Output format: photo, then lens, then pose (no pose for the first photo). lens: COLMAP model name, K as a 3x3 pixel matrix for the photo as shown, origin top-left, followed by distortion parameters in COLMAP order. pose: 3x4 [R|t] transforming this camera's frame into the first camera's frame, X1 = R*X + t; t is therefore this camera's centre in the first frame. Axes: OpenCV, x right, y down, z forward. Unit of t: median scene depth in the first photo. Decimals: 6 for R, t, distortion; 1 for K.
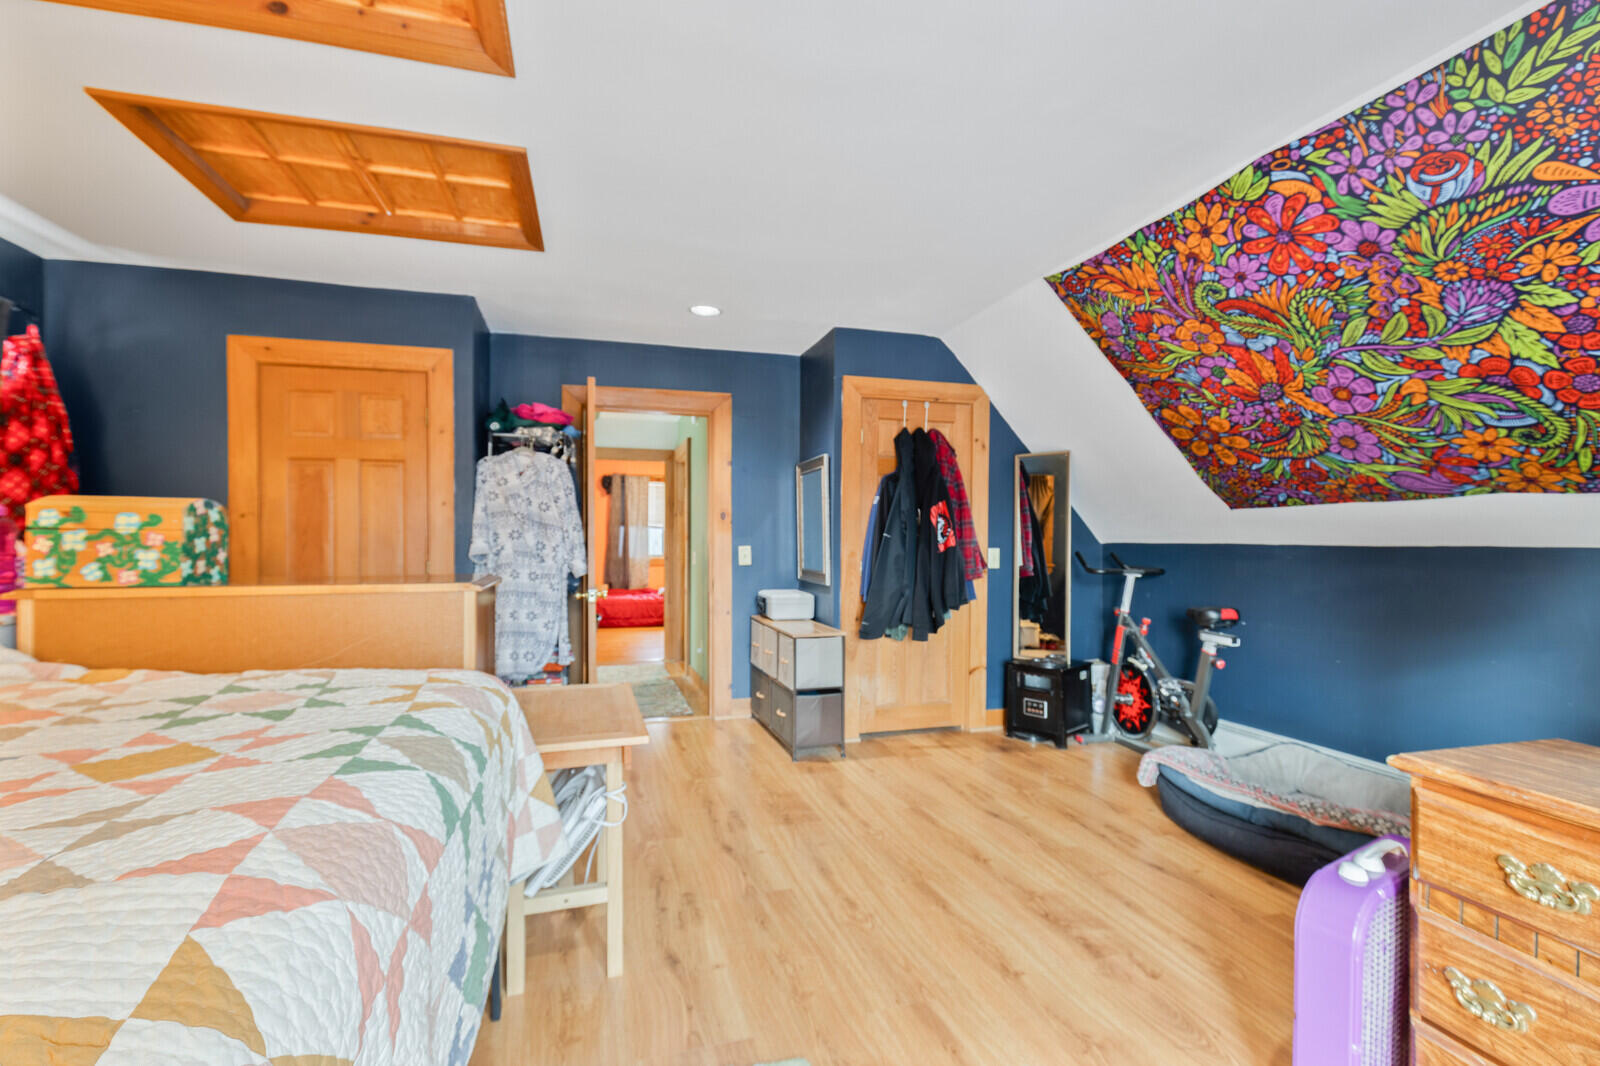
lens RADIAL K [[727.8, 0, 800.5], [0, 727.8, 538.2], [0, 0, 1]] dist [0.012392, -0.001264]
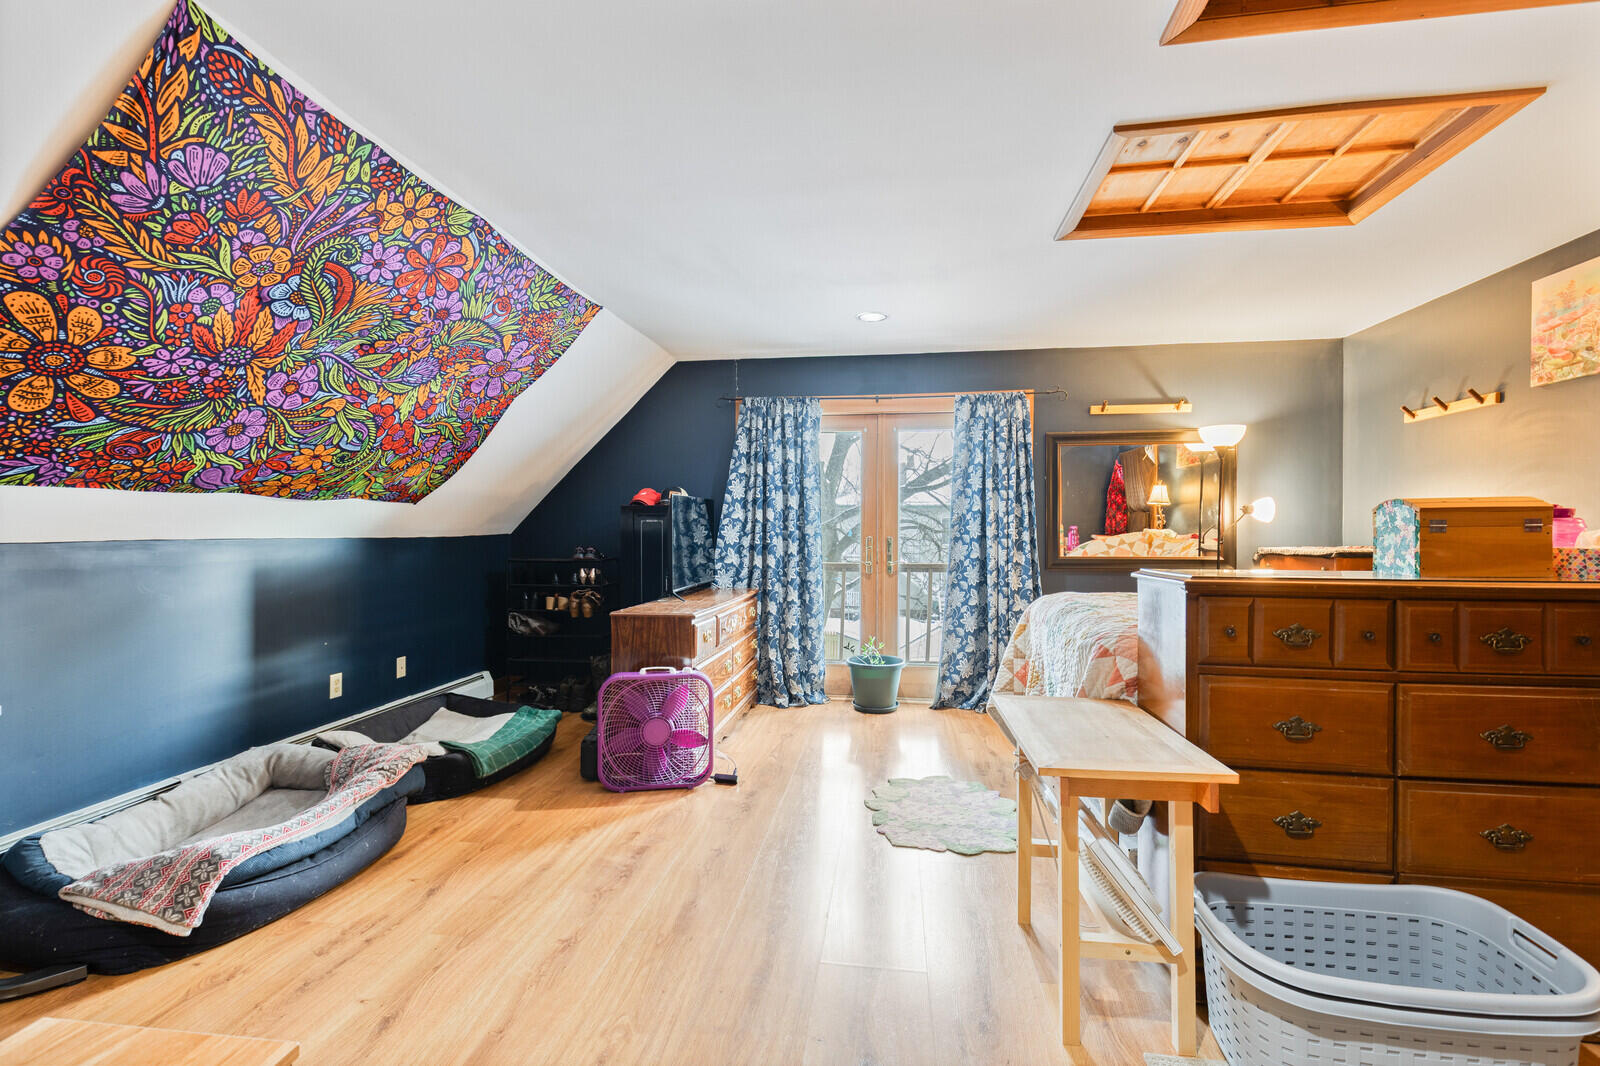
lens RADIAL K [[727.8, 0, 784.5], [0, 727.8, 539.3], [0, 0, 1]] dist [0.012392, -0.001264]
pose [[-0.902346, -0.005756, 0.430975, -0.301623], [0.000782, 0.999887, 0.014993, -0.004950], [-0.431012, 0.013866, -0.902239, 1.623041]]
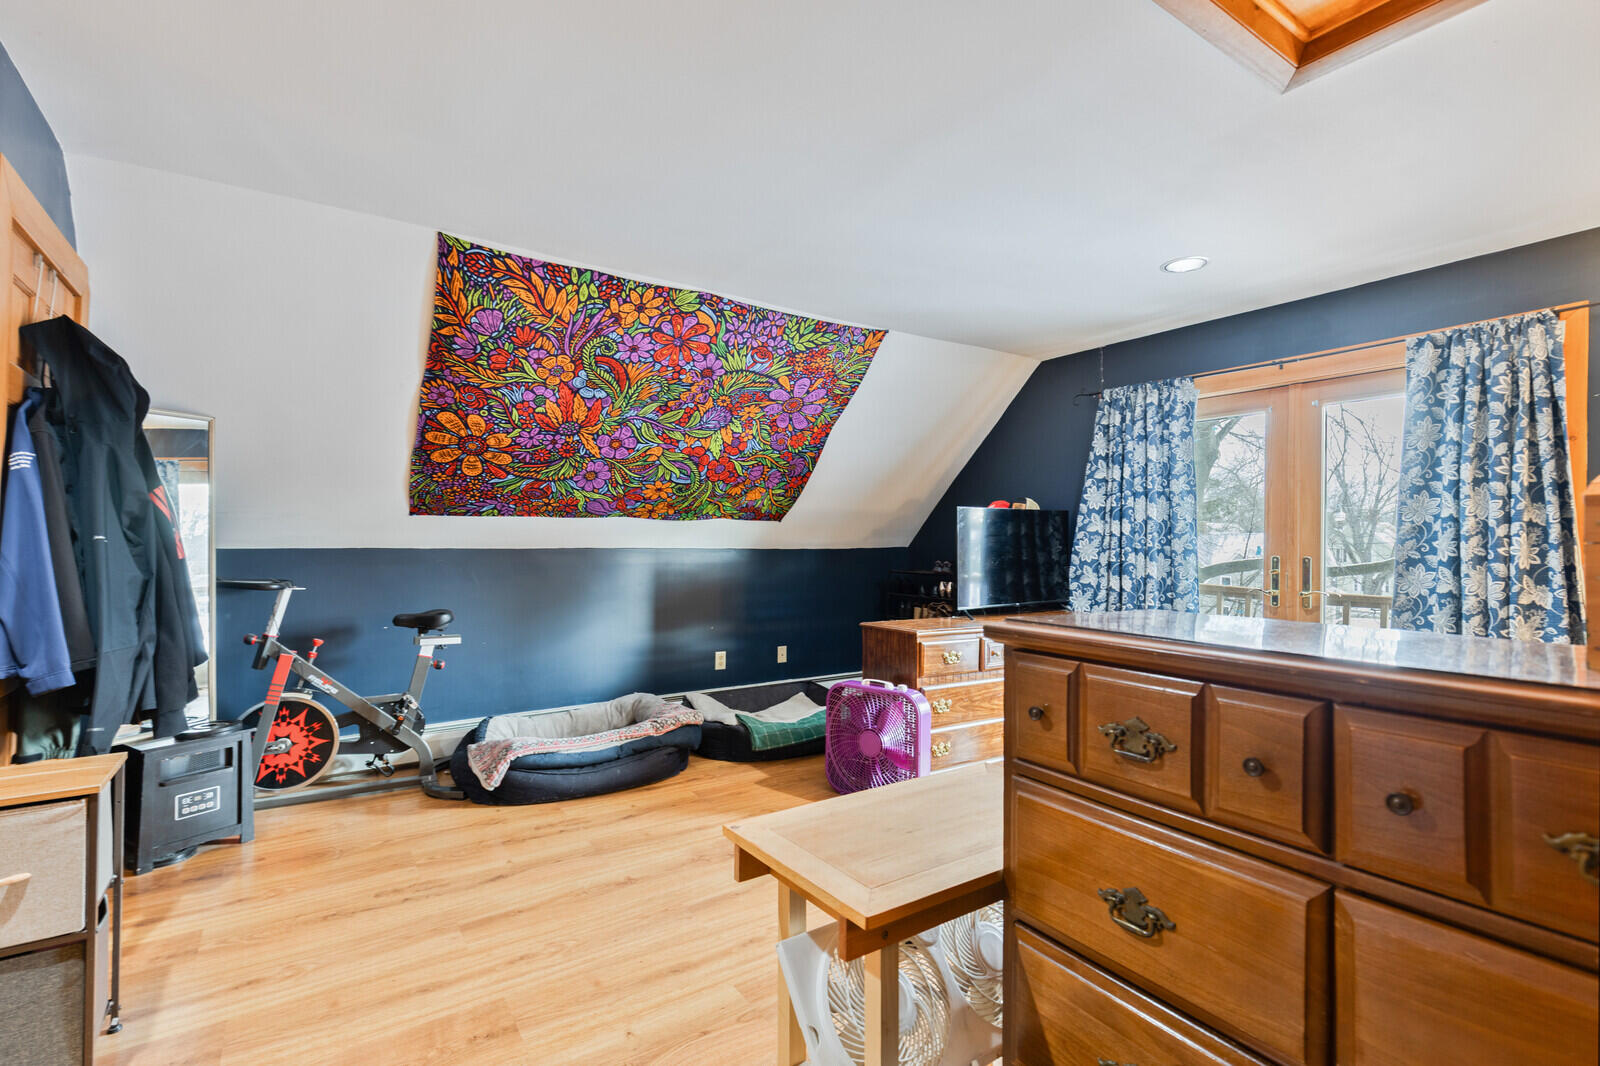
lens RADIAL K [[727.8, 0, 791.4], [0, 727.8, 537.2], [0, 0, 1]] dist [0.012392, -0.001264]
pose [[-0.288360, 0.004313, 0.957512, -0.741763], [-0.003964, 0.999976, -0.005698, -0.006313], [-0.957514, -0.005439, -0.288336, 1.087904]]
